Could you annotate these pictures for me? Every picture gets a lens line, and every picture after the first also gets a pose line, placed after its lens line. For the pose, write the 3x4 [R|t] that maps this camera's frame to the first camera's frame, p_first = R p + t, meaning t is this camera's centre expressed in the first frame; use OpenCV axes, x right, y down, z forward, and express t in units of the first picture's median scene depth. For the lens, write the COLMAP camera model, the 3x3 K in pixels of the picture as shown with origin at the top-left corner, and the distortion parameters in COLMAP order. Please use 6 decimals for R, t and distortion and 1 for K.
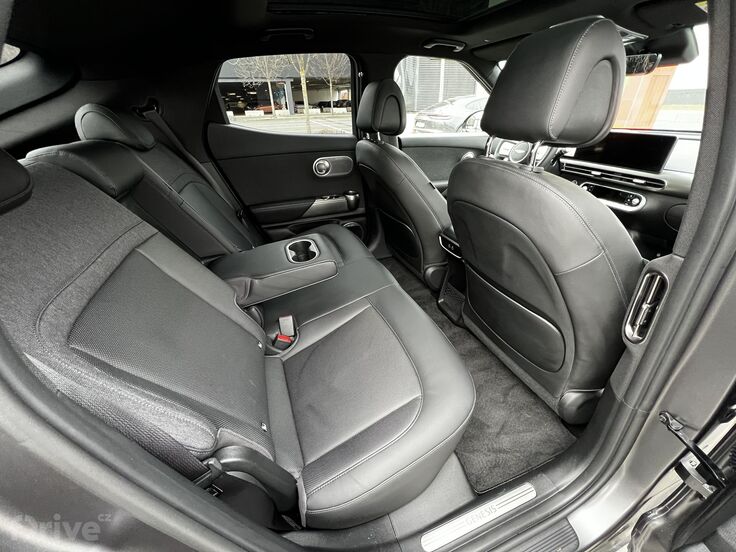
lens RADIAL K [[293.6, 0, 367.6], [0, 293.6, 274.2], [0, 0, 1]] dist [-0.000303, -0.000092]
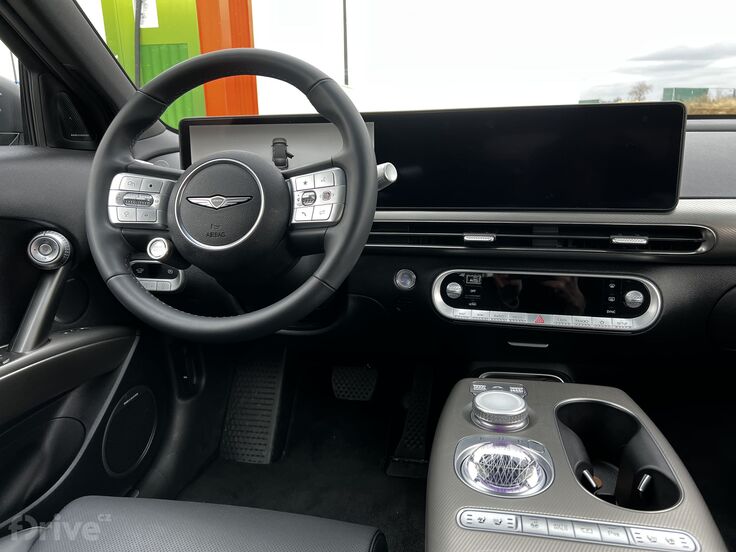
lens RADIAL K [[559.1, 0, 369.0], [0, 559.1, 276.9], [0, 0, 1]] dist [0.025726, -0.011162]
pose [[0.516279, -0.210431, 0.830166, 0.246144], [0.432937, 0.900492, -0.040985, -0.349604], [-0.738933, 0.380569, 0.556008, 0.817350]]
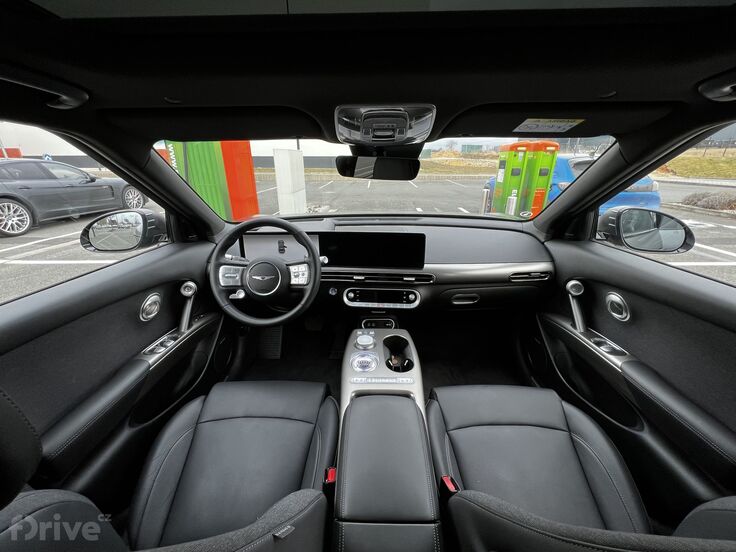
lens RADIAL K [[293.6, 0, 367.3], [0, 293.6, 276.7], [0, 0, 1]] dist [-0.000303, -0.000092]
pose [[0.359796, -0.325022, 0.874590, 0.065768], [0.460861, 0.876943, 0.136303, -0.470442], [-0.811267, 0.354023, 0.465311, 0.623192]]
